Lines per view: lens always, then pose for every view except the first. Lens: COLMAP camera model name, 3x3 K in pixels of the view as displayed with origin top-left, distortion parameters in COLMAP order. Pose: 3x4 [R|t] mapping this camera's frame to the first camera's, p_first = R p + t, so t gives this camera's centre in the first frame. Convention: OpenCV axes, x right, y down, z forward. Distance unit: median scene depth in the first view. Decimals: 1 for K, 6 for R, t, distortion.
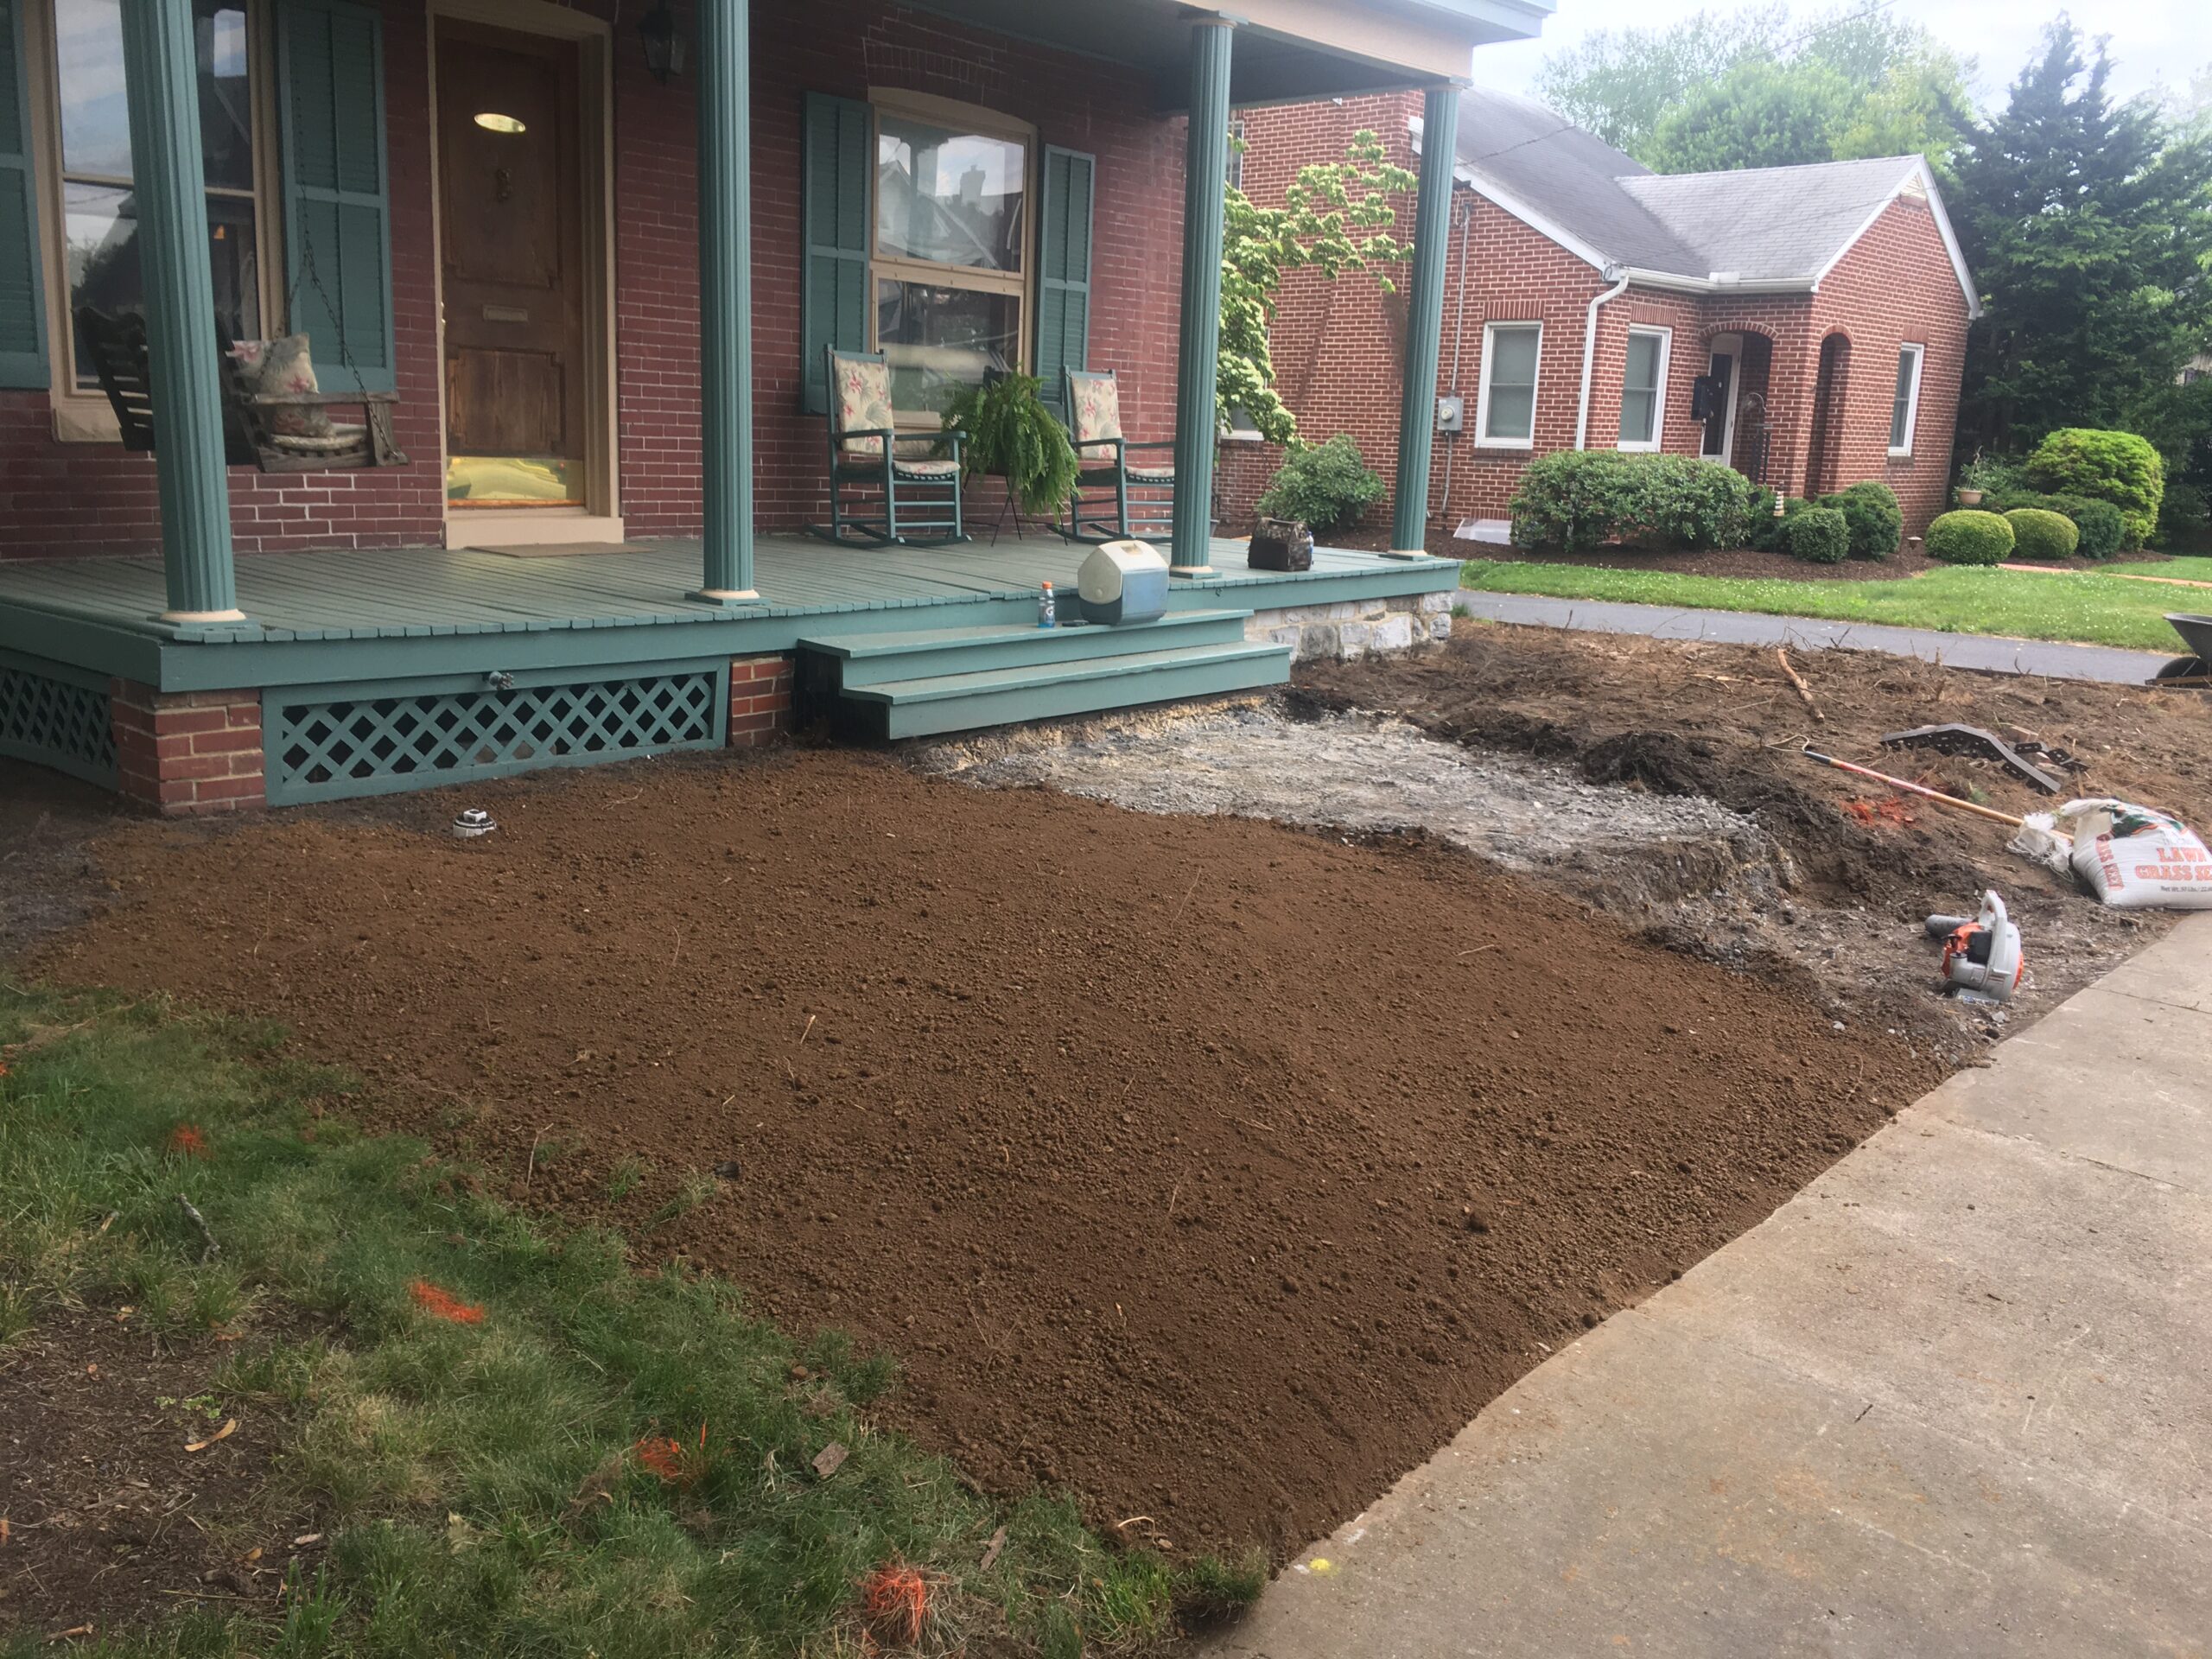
lens RADIAL K [[1849.2, 0, 1106.0], [0, 1849.2, 829.5], [0, 0, 1]] dist [0.055863, -0.021847]
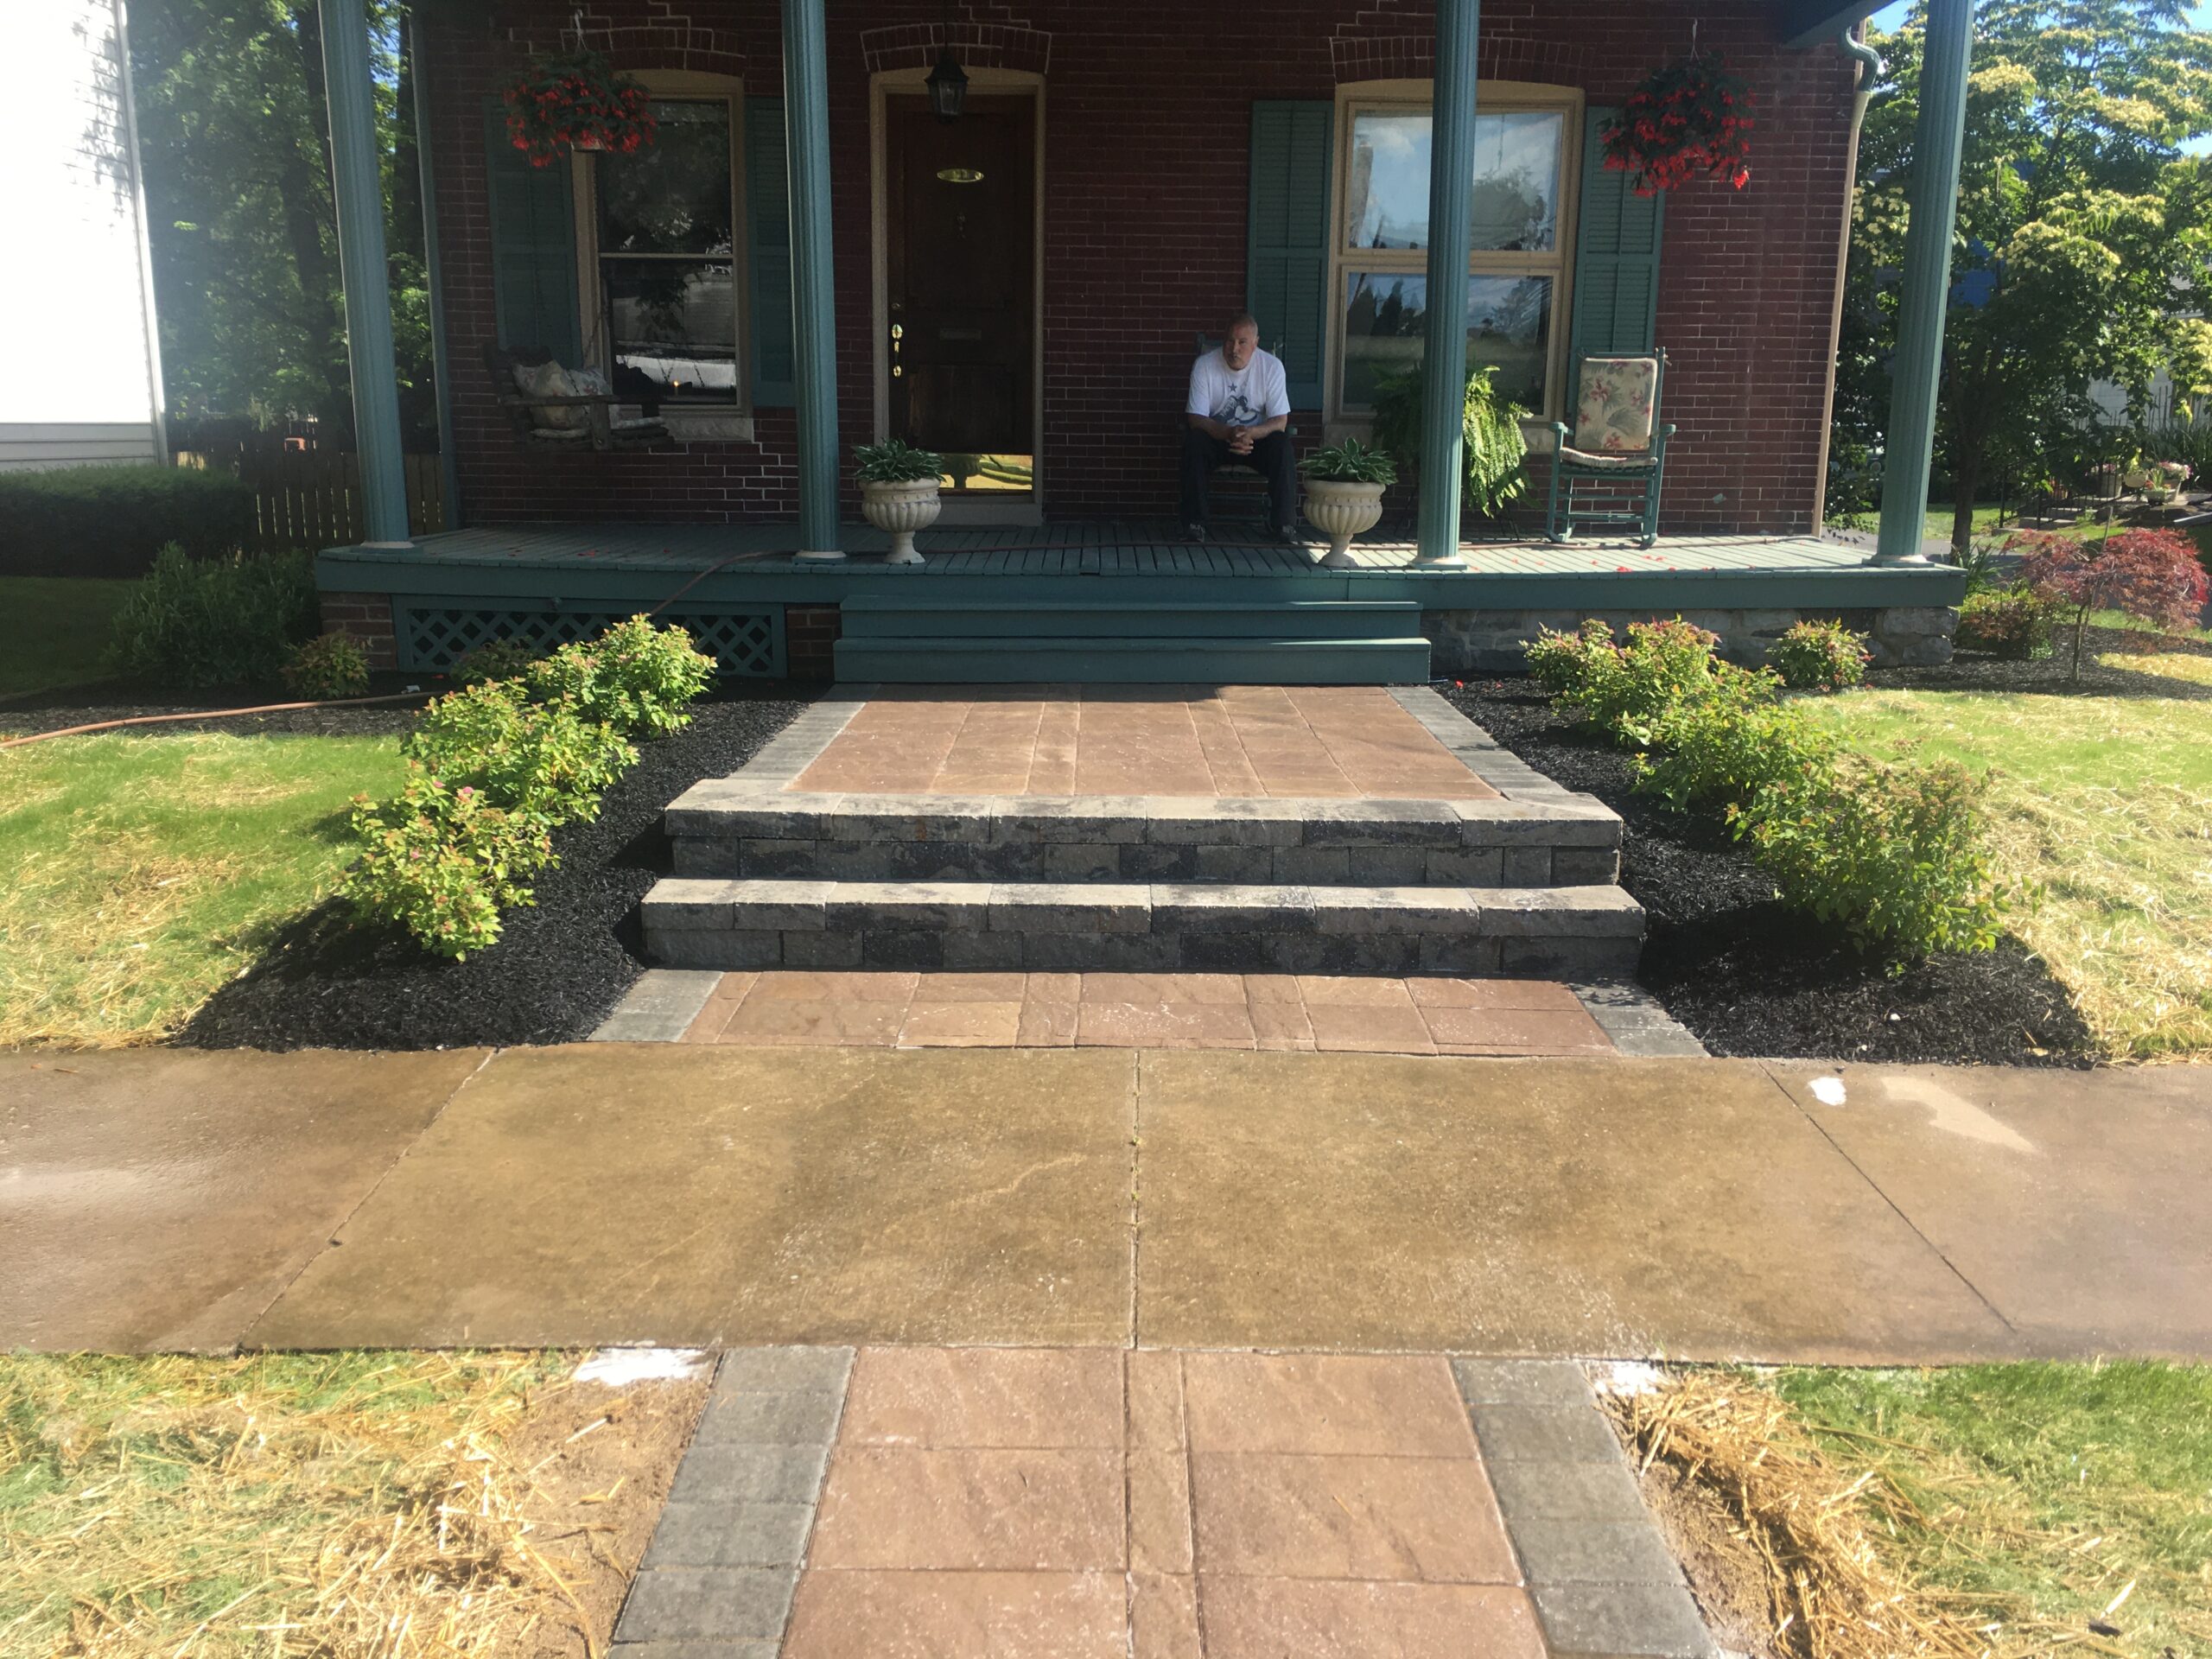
lens RADIAL K [[1849.2, 0, 1106.0], [0, 1849.2, 829.5], [0, 0, 1]] dist [0.055863, -0.021847]
pose [[0.661594, 0.130612, -0.738399, 0.685547], [-0.146946, 0.988203, 0.043137, -0.025736], [0.735323, 0.079966, 0.672983, 0.293417]]
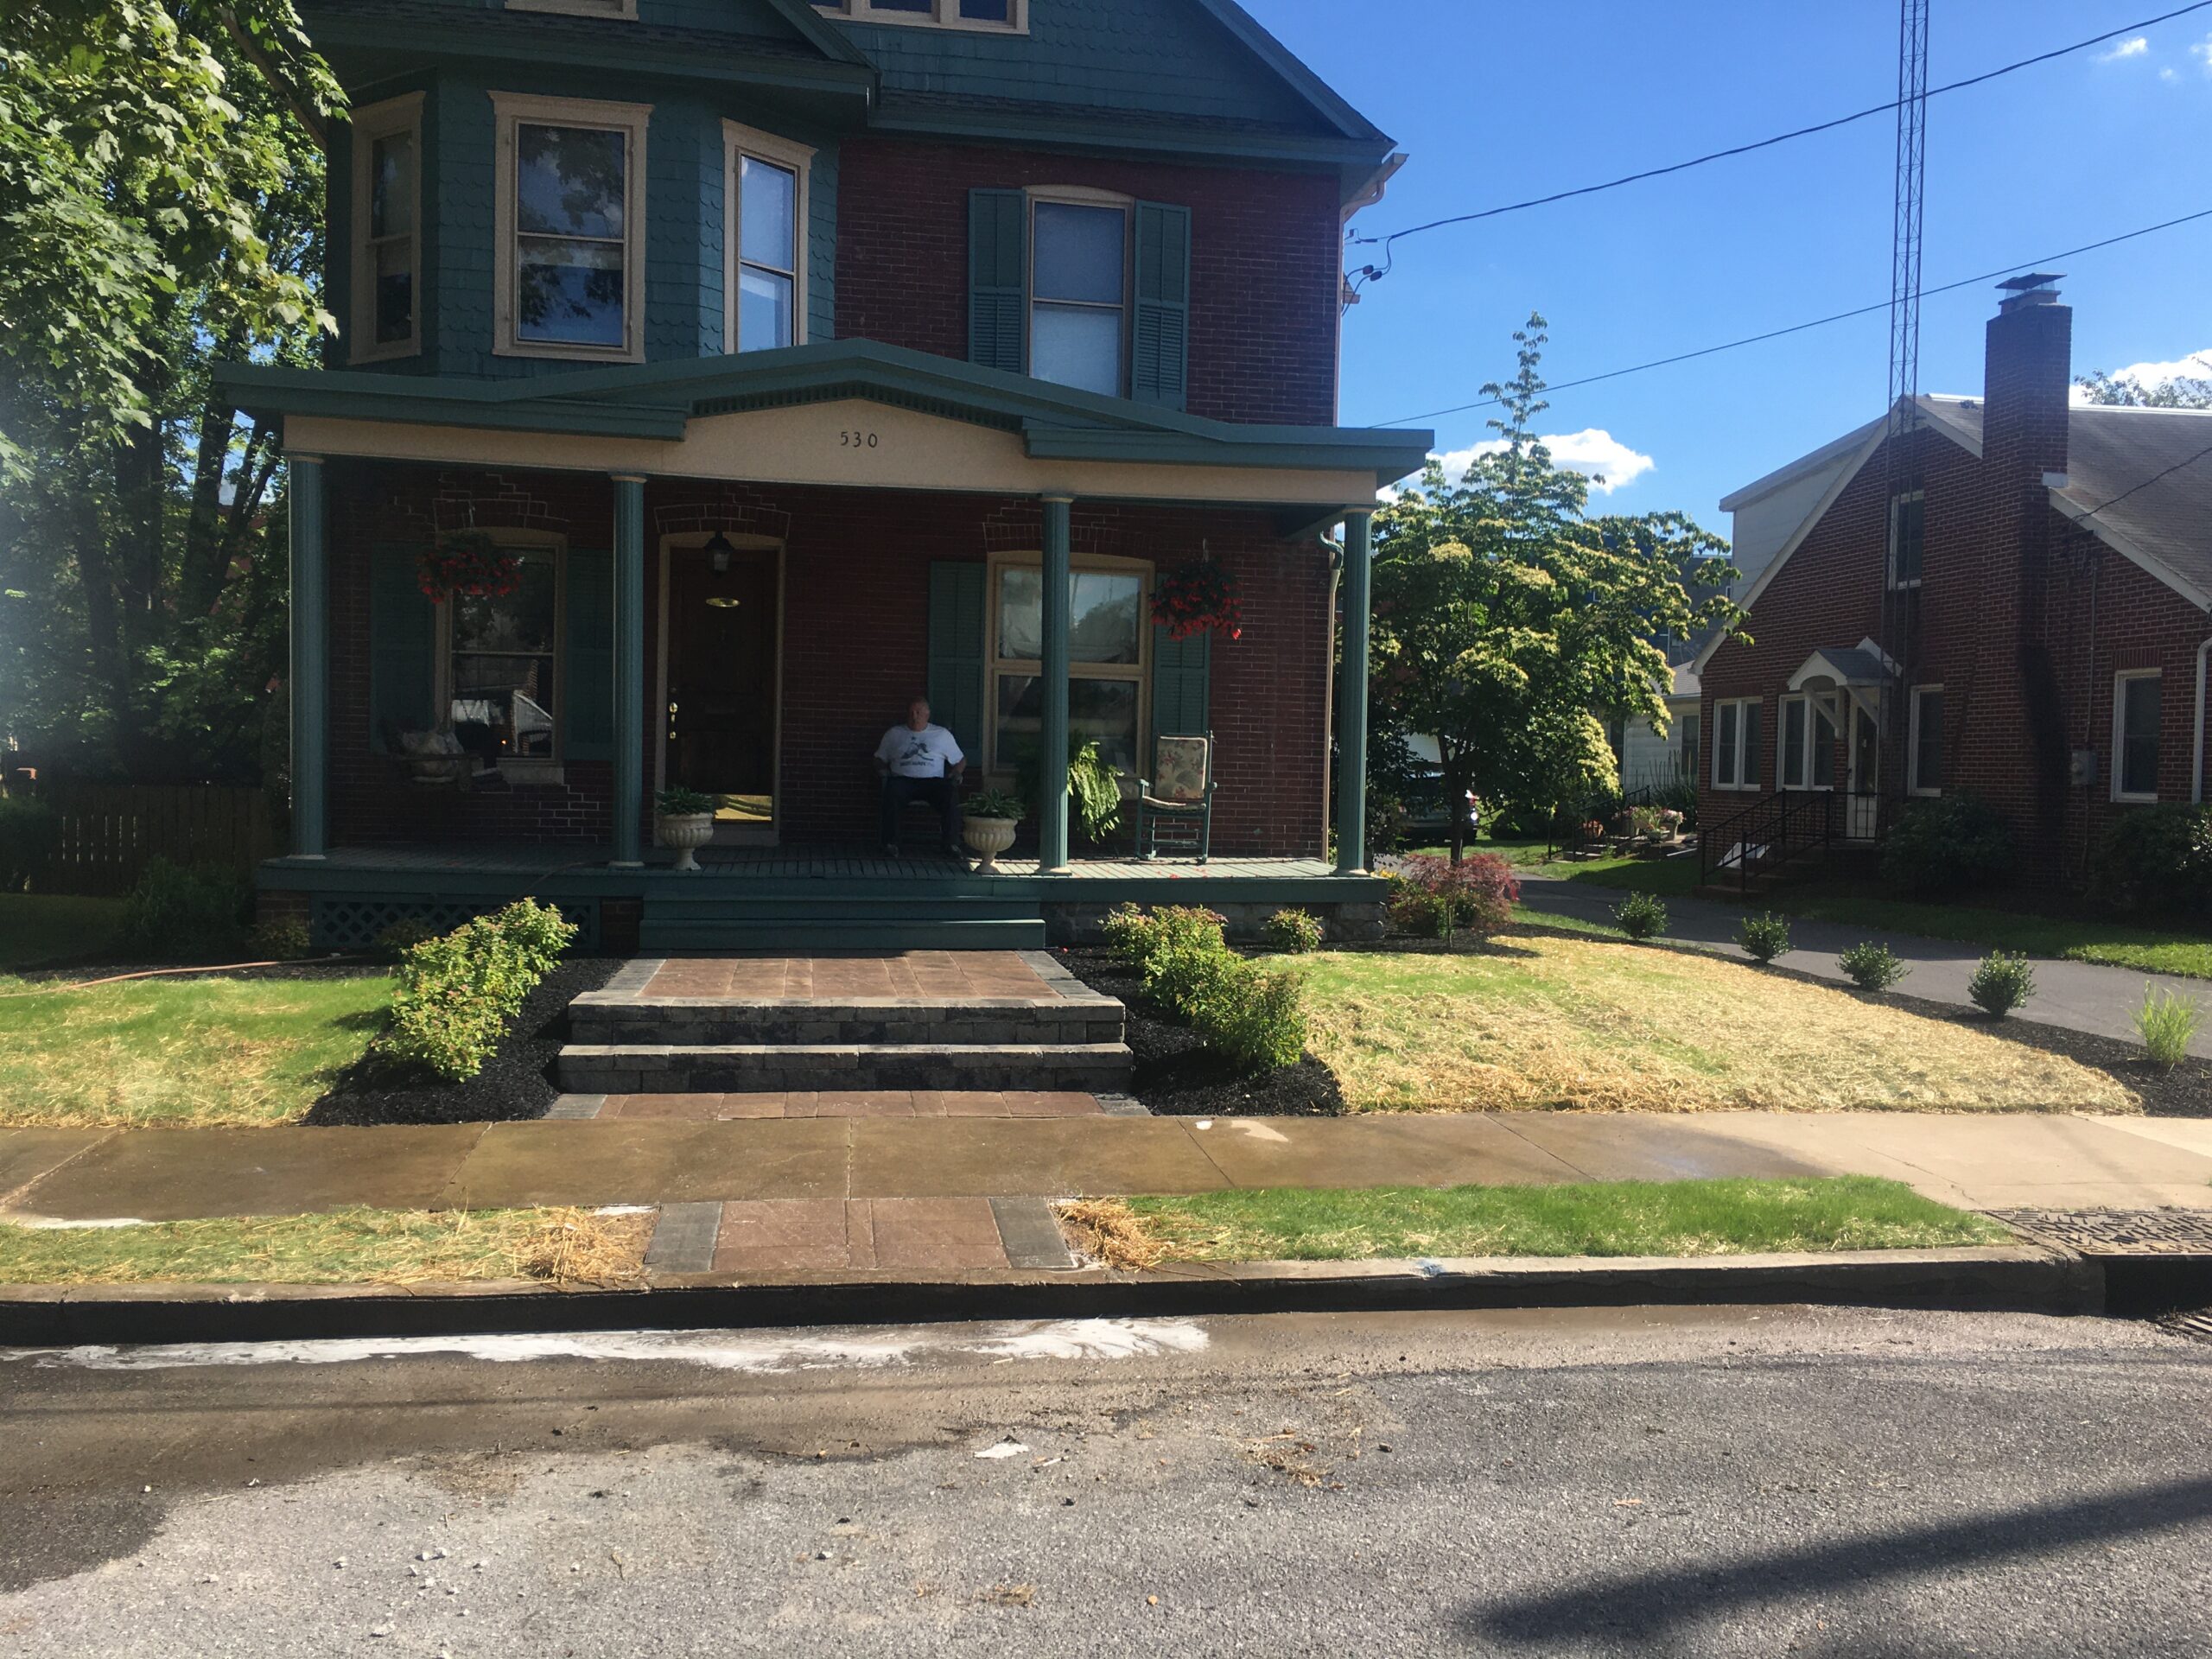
lens RADIAL K [[1873.5, 0, 1143.1], [0, 1873.5, 831.1], [0, 0, 1]] dist [0.065782, -0.003590]
pose [[0.781330, 0.005307, -0.624096, 1.053963], [-0.129814, 0.979476, -0.154190, 0.042302], [0.610469, 0.201490, 0.765983, -0.040577]]
